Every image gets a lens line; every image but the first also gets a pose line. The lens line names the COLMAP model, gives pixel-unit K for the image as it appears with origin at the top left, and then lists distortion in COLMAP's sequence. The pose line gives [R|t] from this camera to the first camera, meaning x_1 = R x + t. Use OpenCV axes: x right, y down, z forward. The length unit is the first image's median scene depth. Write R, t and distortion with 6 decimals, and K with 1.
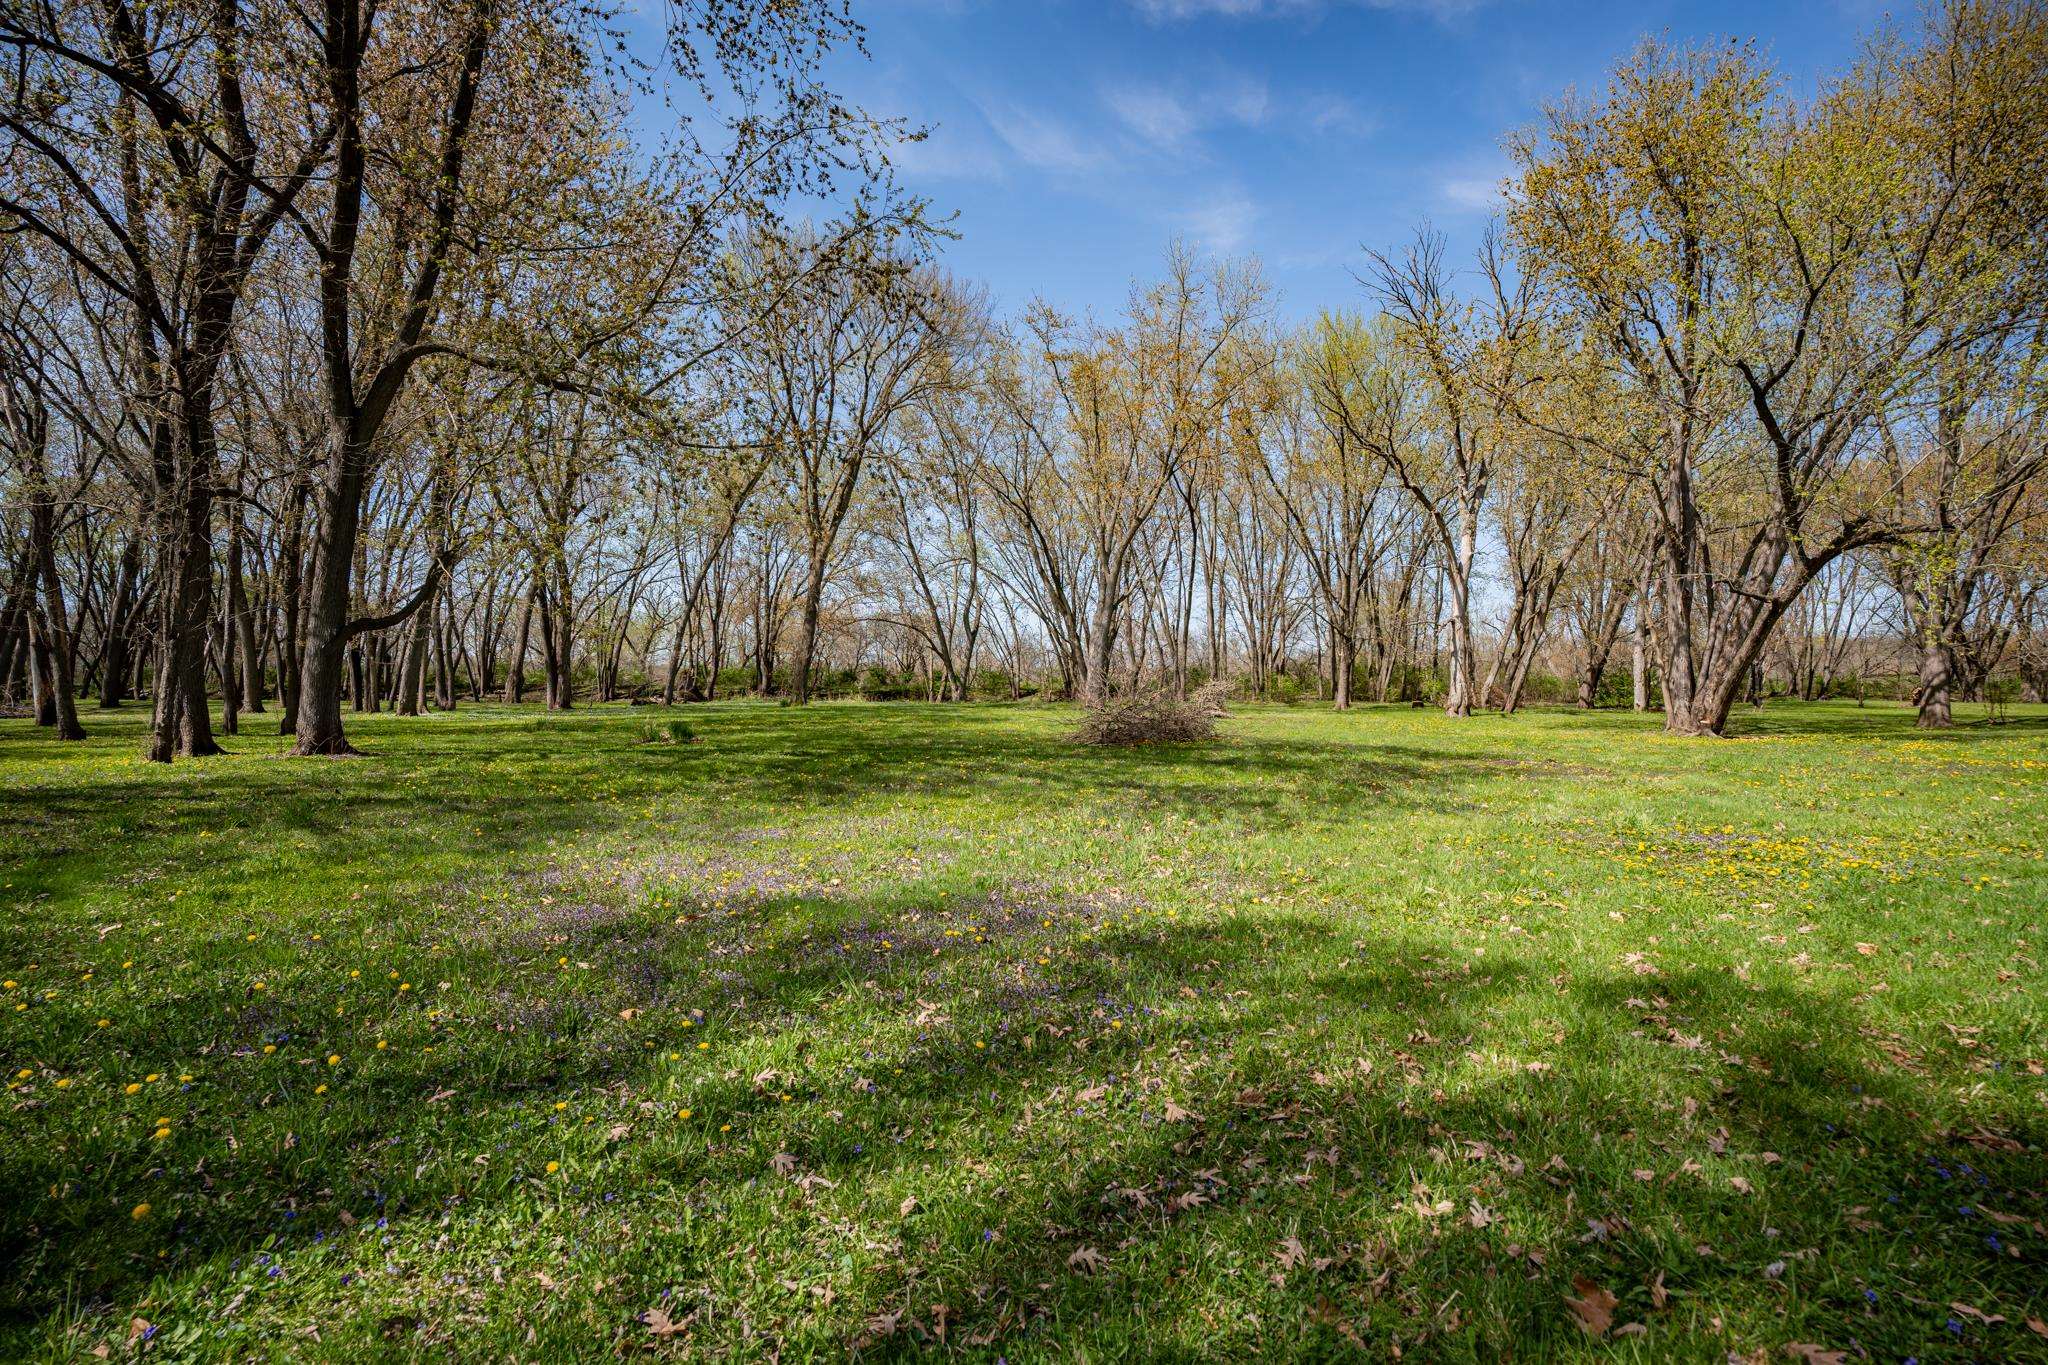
lens RADIAL K [[947.5, 0, 1024.0], [0, 947.5, 682.5], [0, 0, 1]] dist [-0.073240, 0.020012]
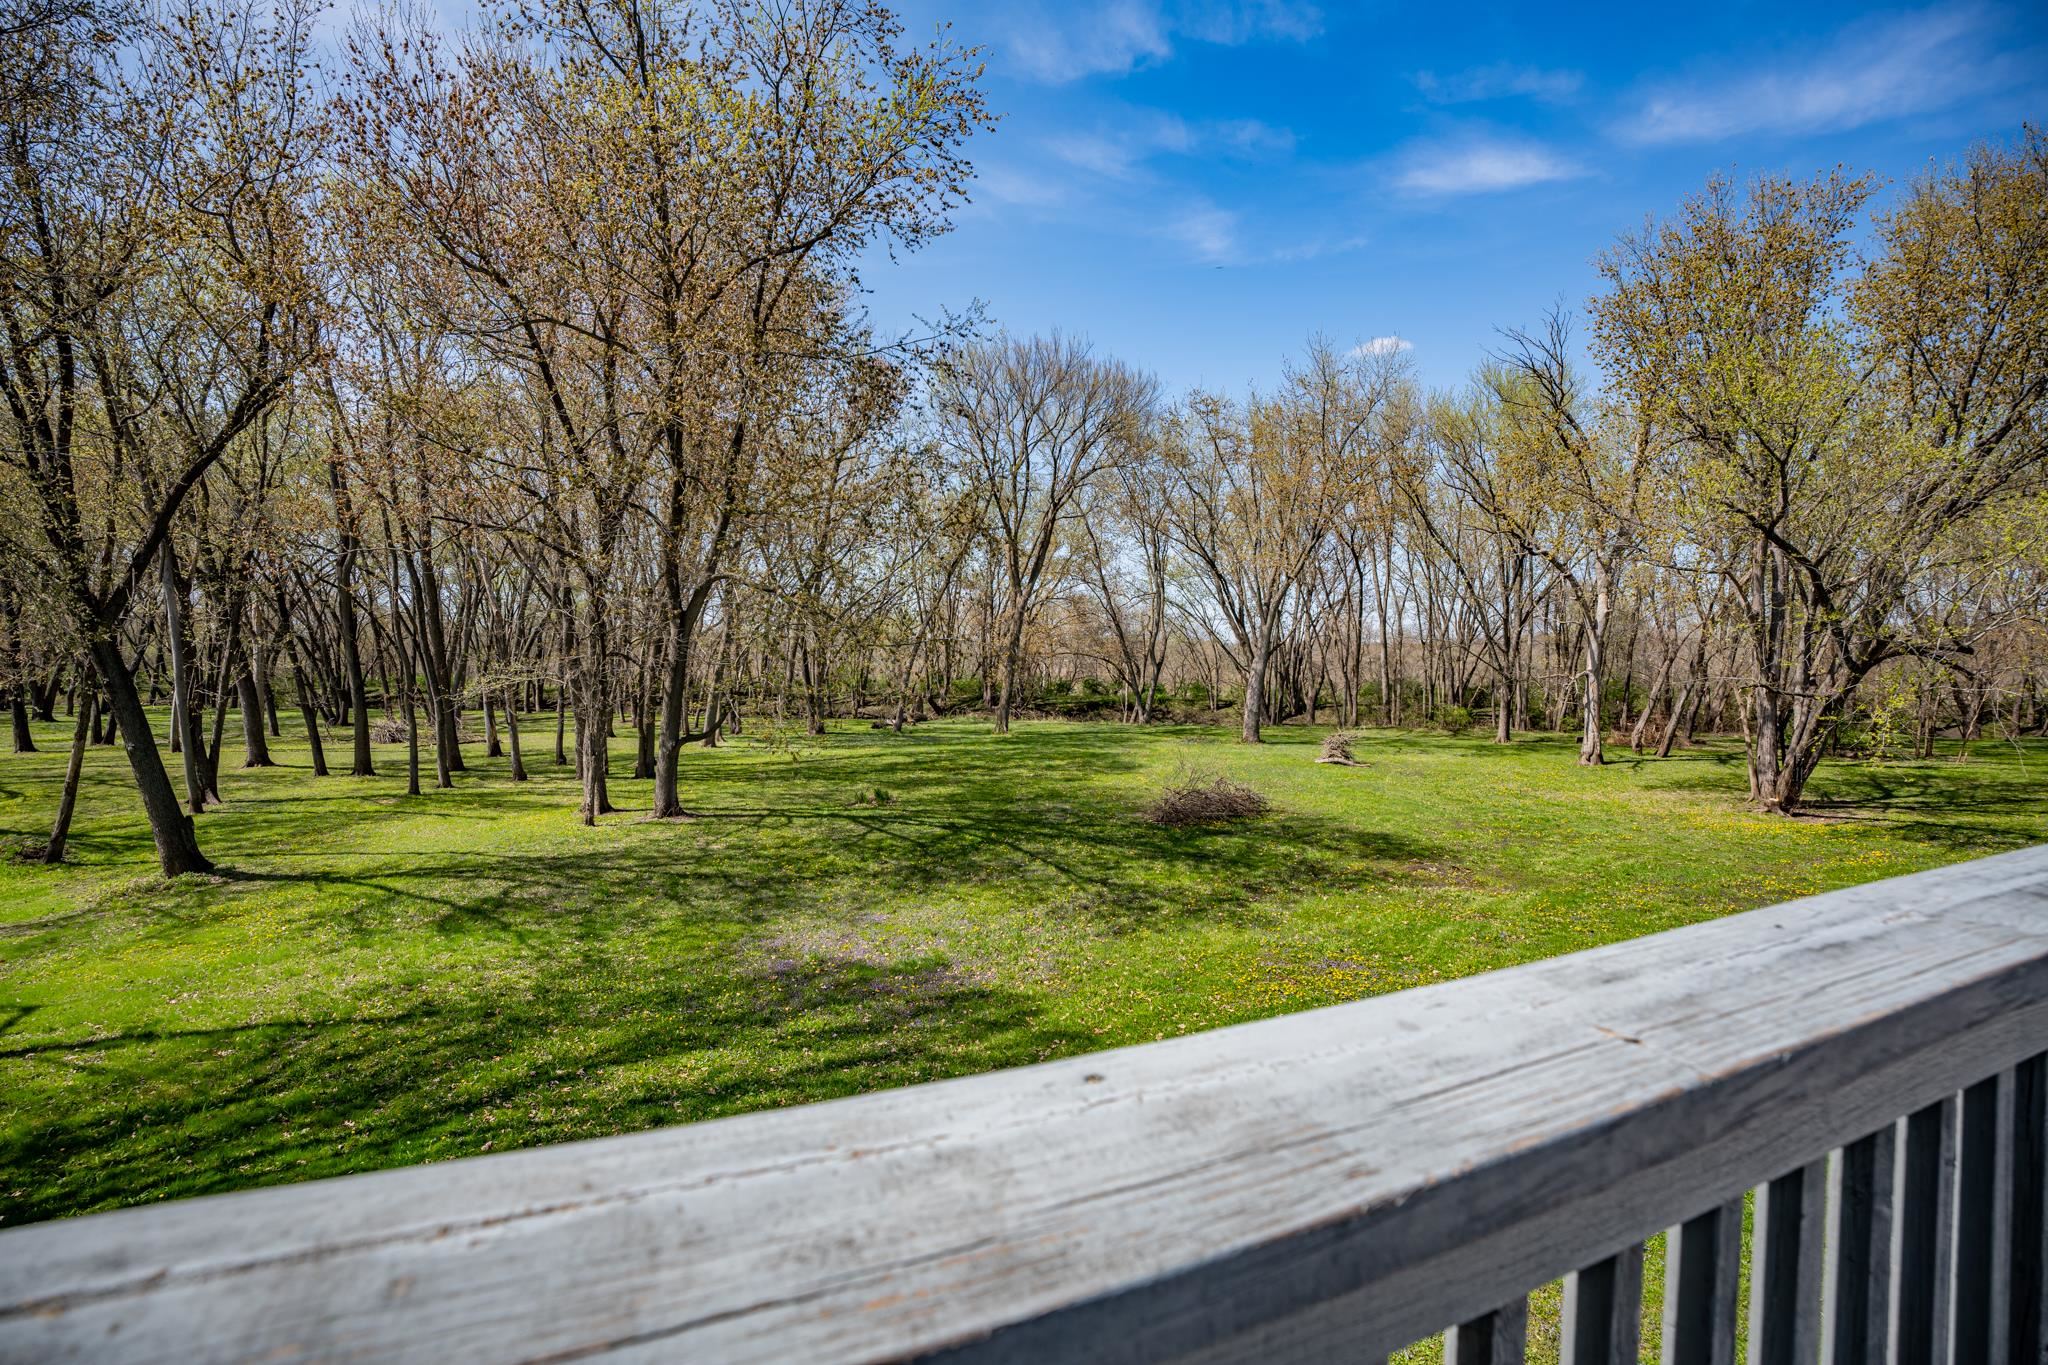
lens RADIAL K [[947.5, 0, 1024.0], [0, 947.5, 682.5], [0, 0, 1]] dist [-0.073240, 0.020012]
pose [[0.965838, 0.015712, -0.258671, 0.104122], [-0.008679, 0.999561, 0.028311, -0.075032], [0.259003, -0.025099, 0.965550, -0.163788]]
